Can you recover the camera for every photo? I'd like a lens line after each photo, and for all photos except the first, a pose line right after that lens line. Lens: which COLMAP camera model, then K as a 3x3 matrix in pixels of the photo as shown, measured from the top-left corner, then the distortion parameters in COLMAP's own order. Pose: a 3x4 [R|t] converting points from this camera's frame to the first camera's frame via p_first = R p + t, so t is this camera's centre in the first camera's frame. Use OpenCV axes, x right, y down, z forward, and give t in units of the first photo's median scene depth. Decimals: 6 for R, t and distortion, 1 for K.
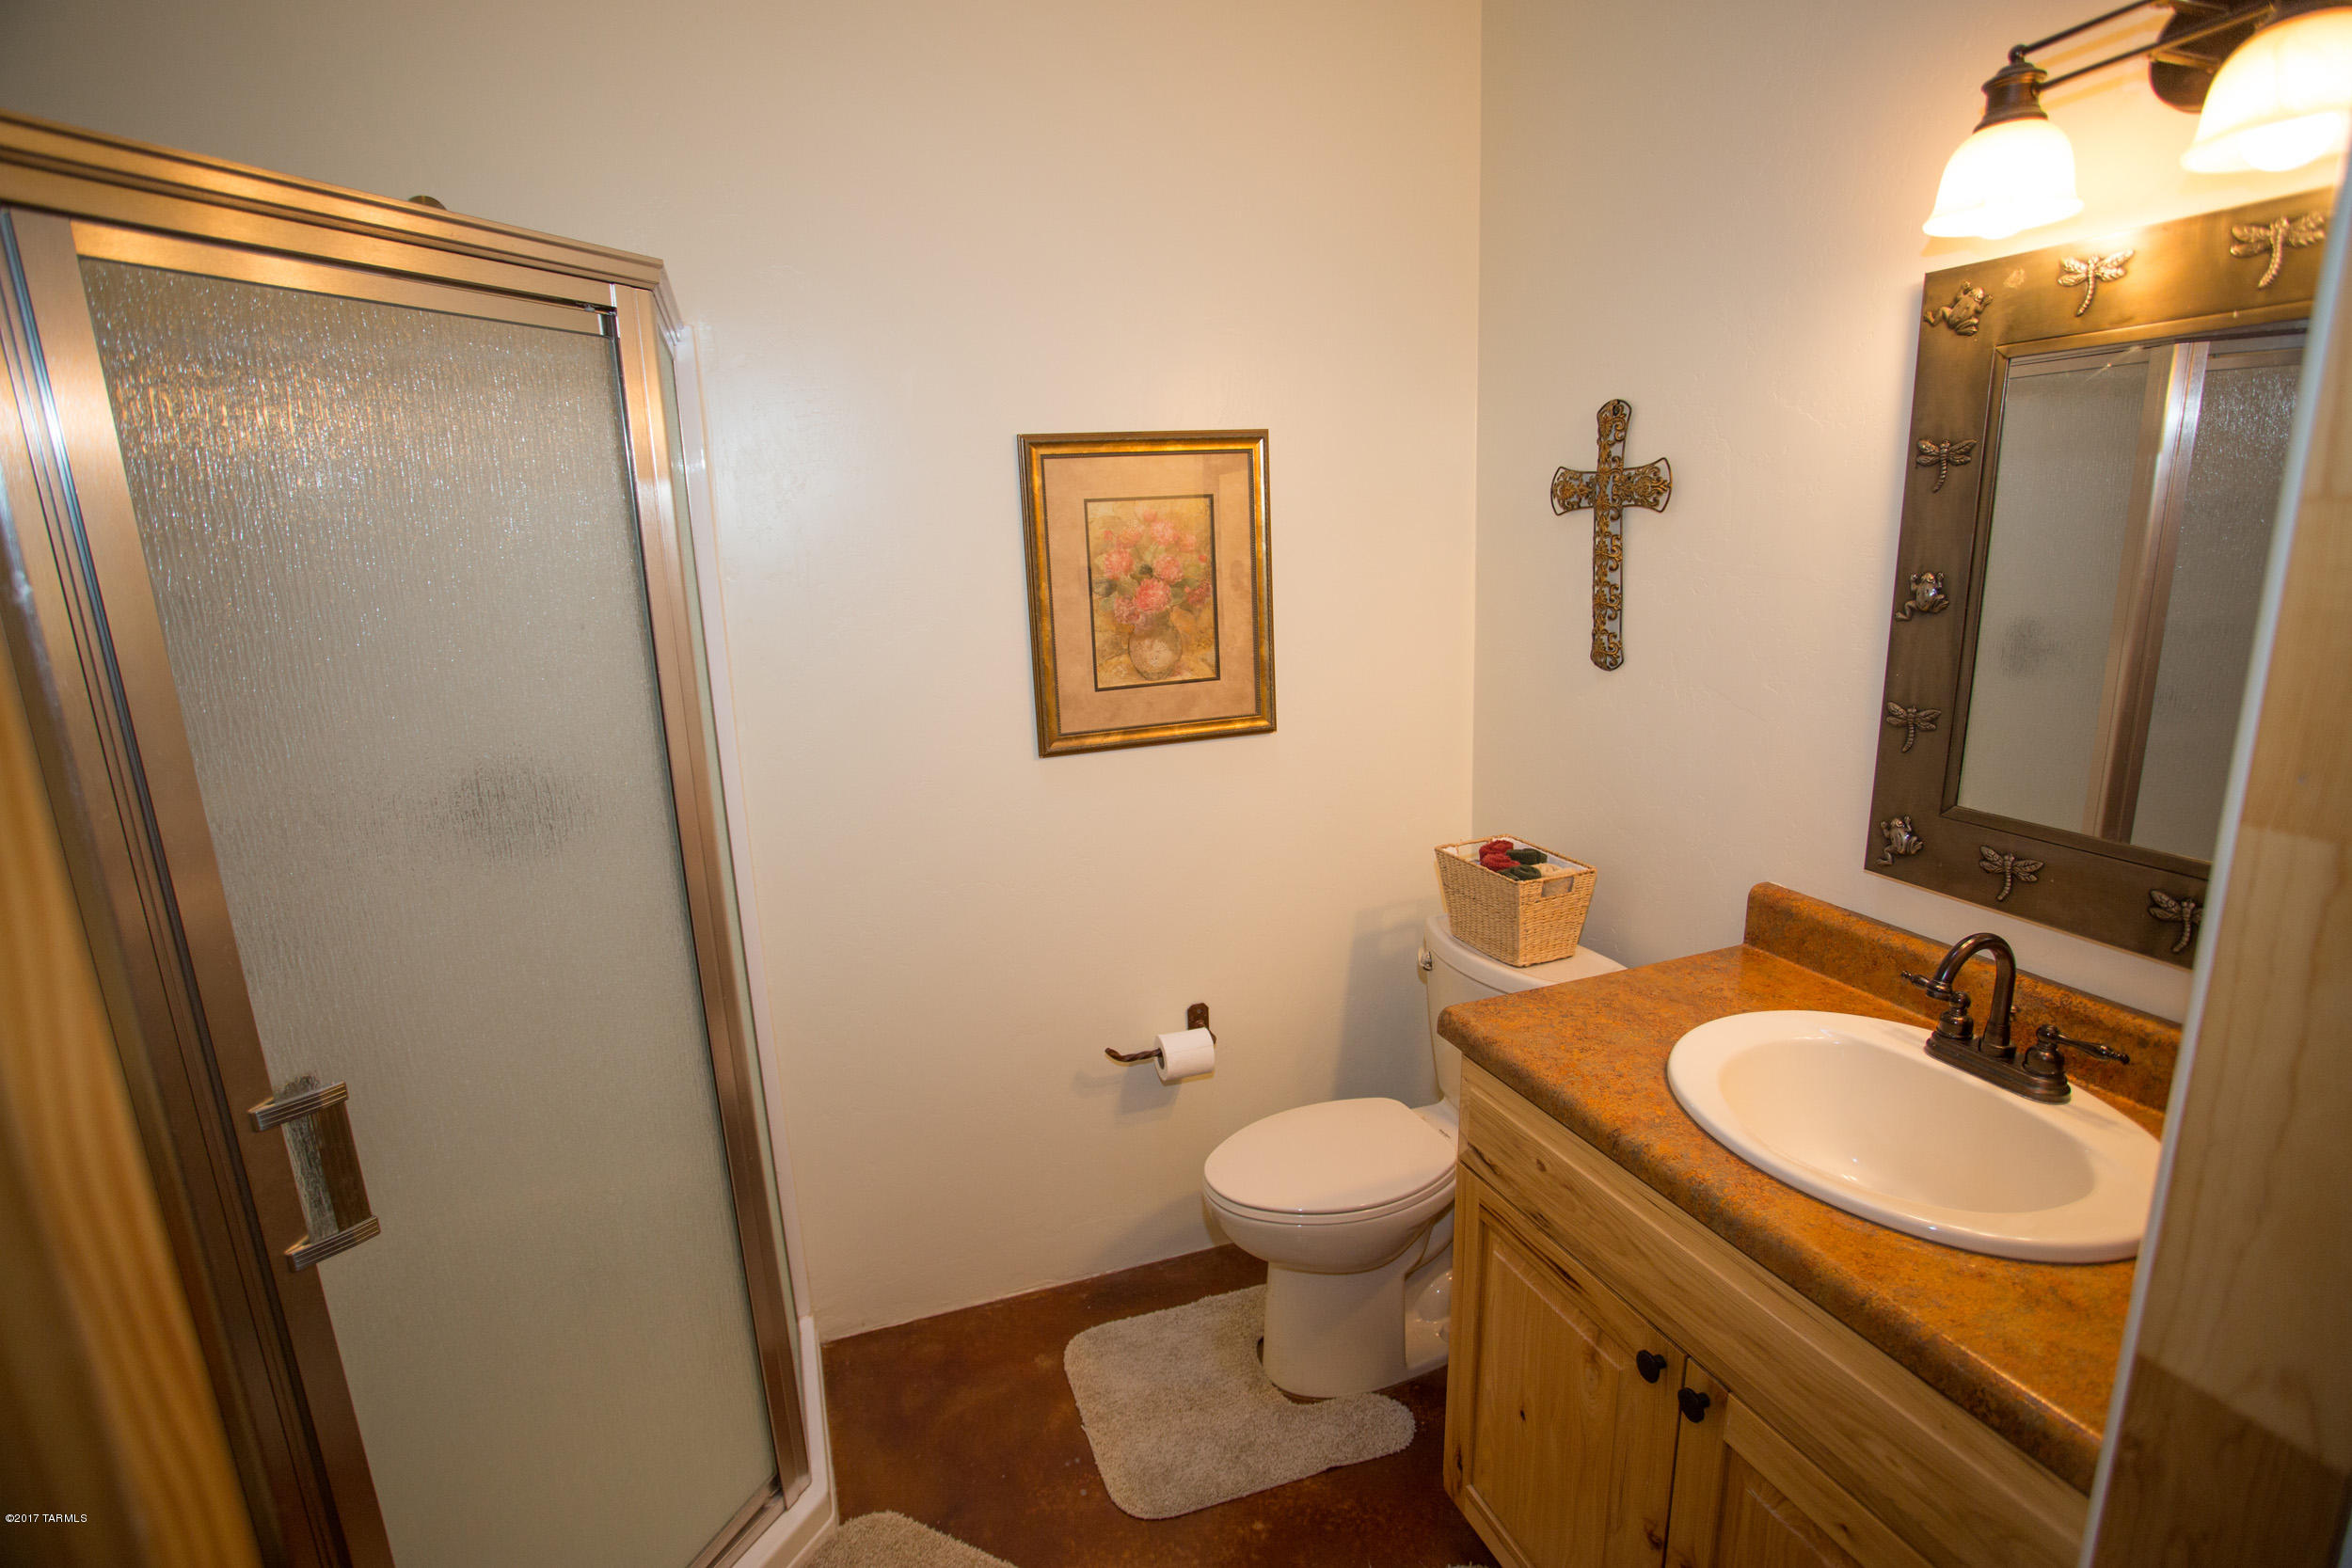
lens RADIAL K [[1137.4, 0, 1172.0], [0, 1137.4, 788.2], [0, 0, 1]] dist [-0.003718, -0.000111]
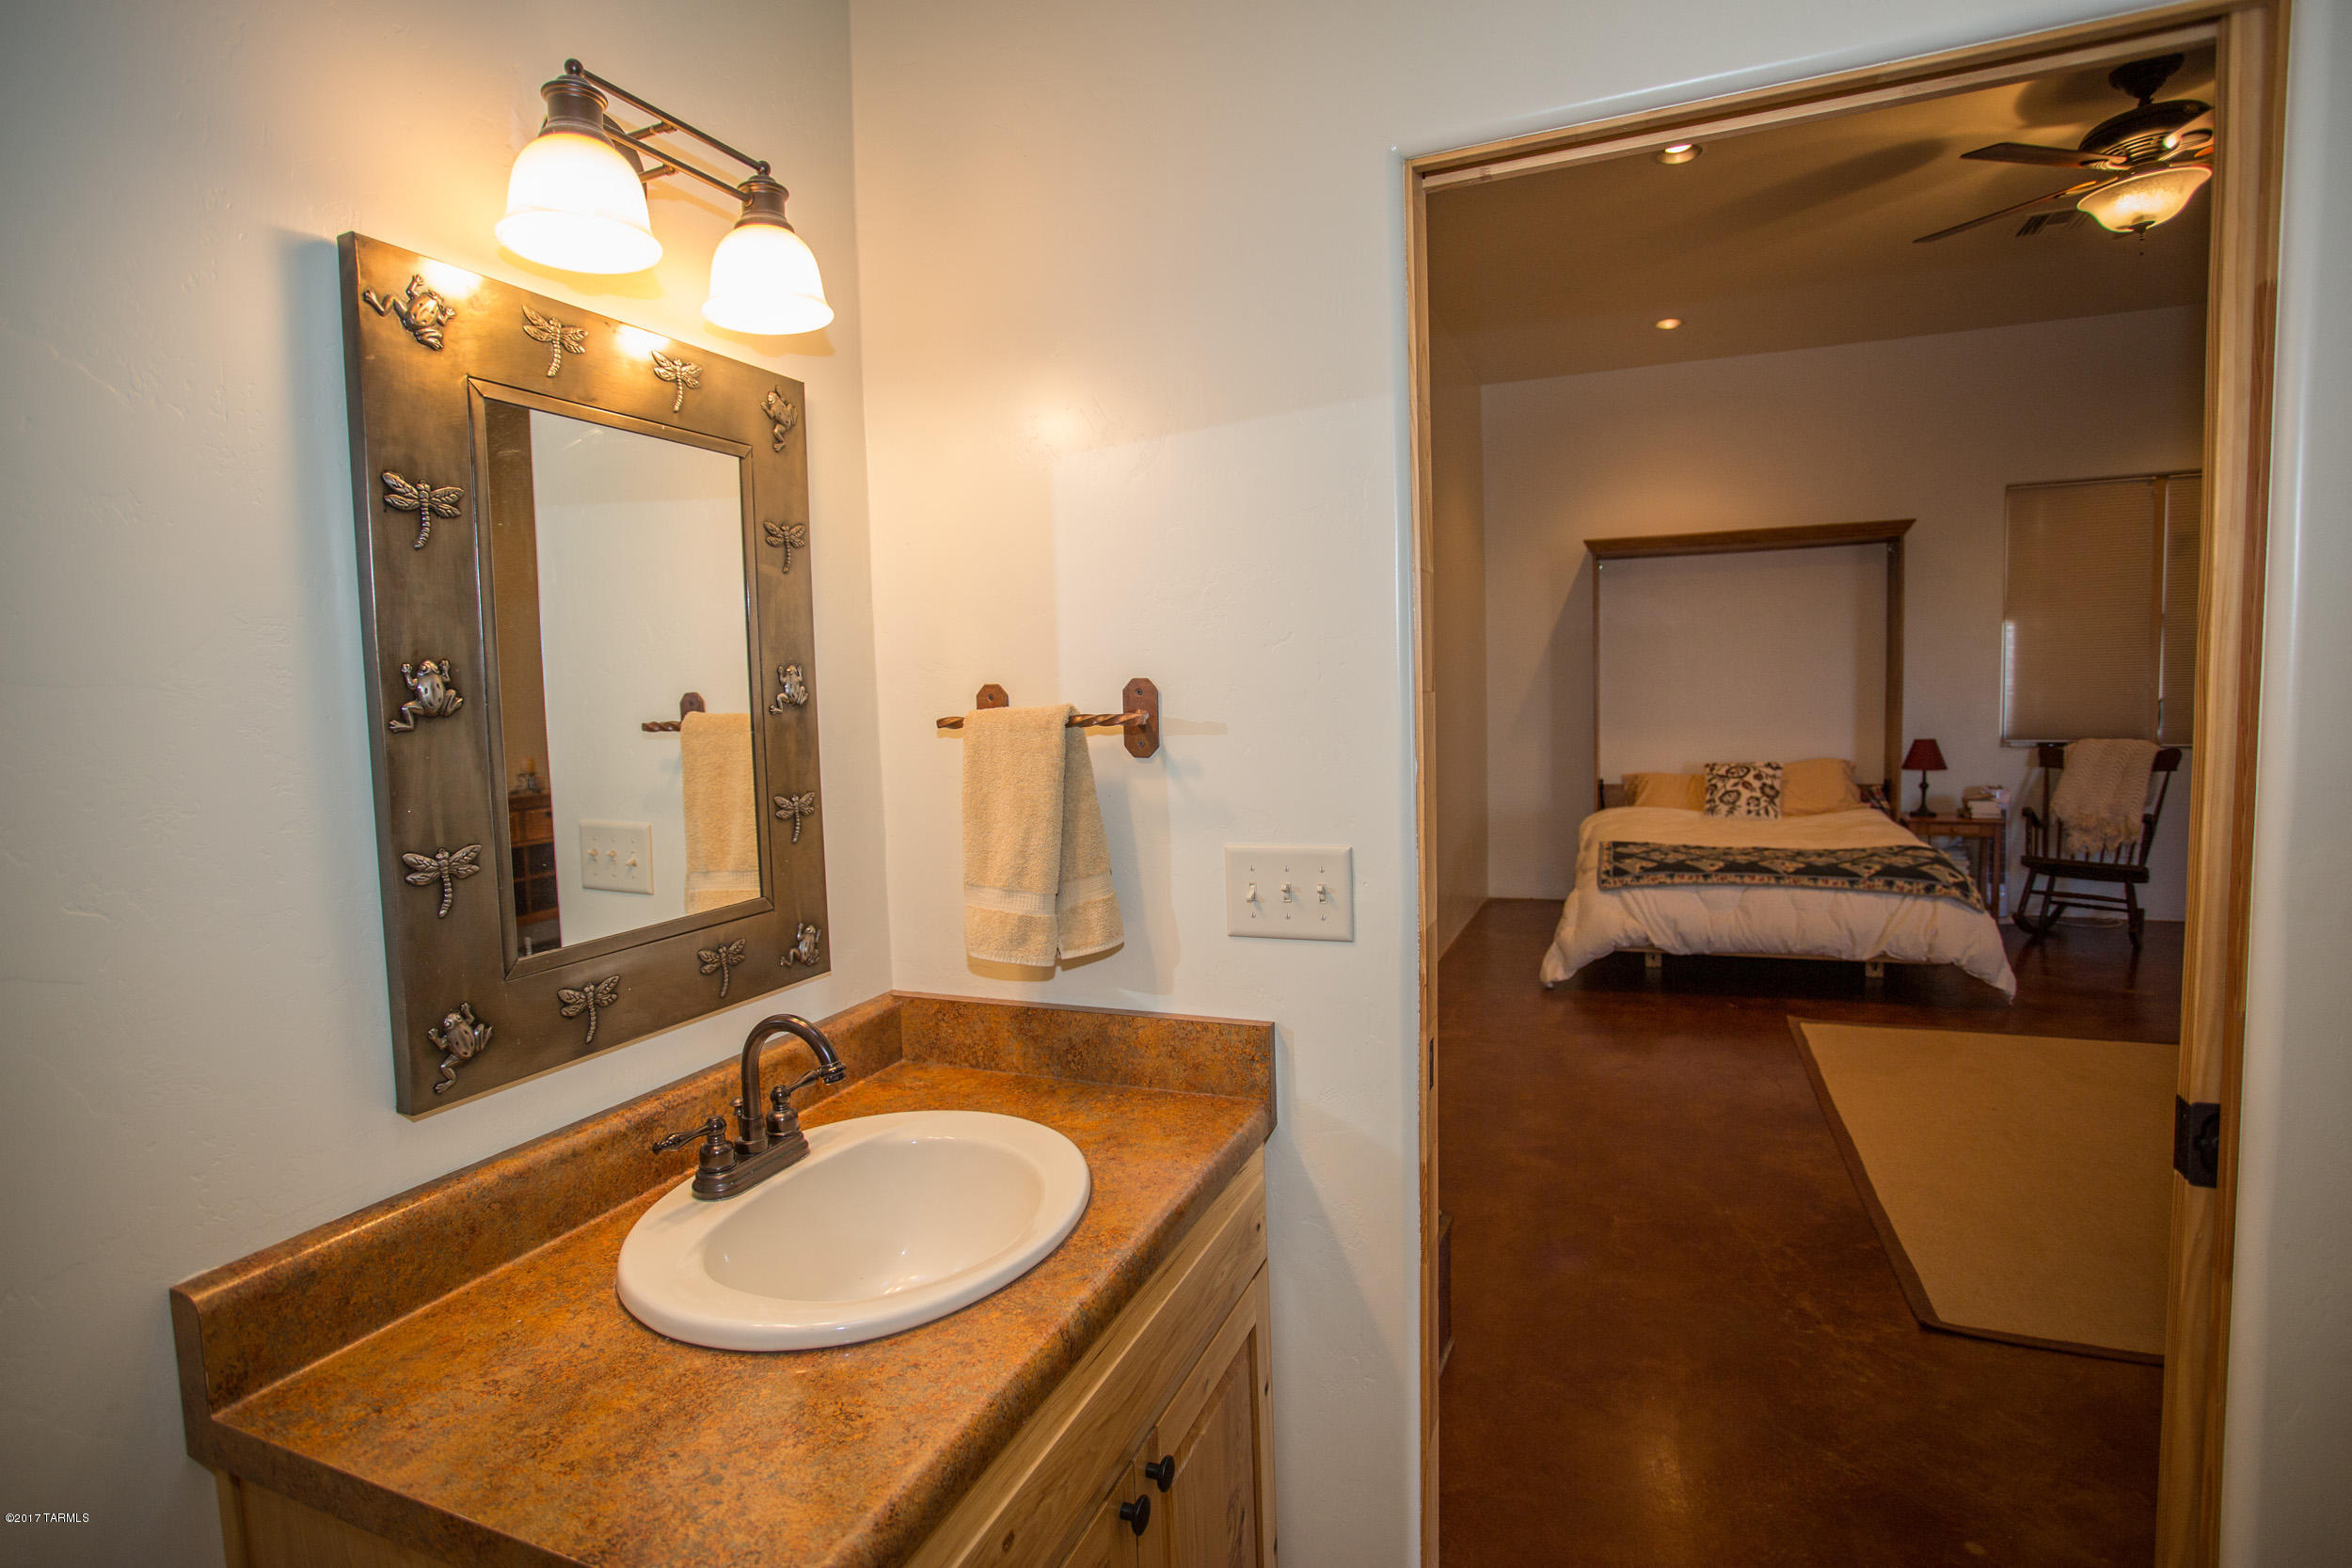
lens RADIAL K [[1171.7, 0, 1177.4], [0, 1171.7, 783.2], [0, 0, 1]] dist [0.002248, 0.000571]
pose [[-0.739757, -0.002297, 0.672871, -0.175537], [0.204447, 0.951950, 0.228019, -0.186878], [-0.641063, 0.306245, -0.703742, 1.227601]]
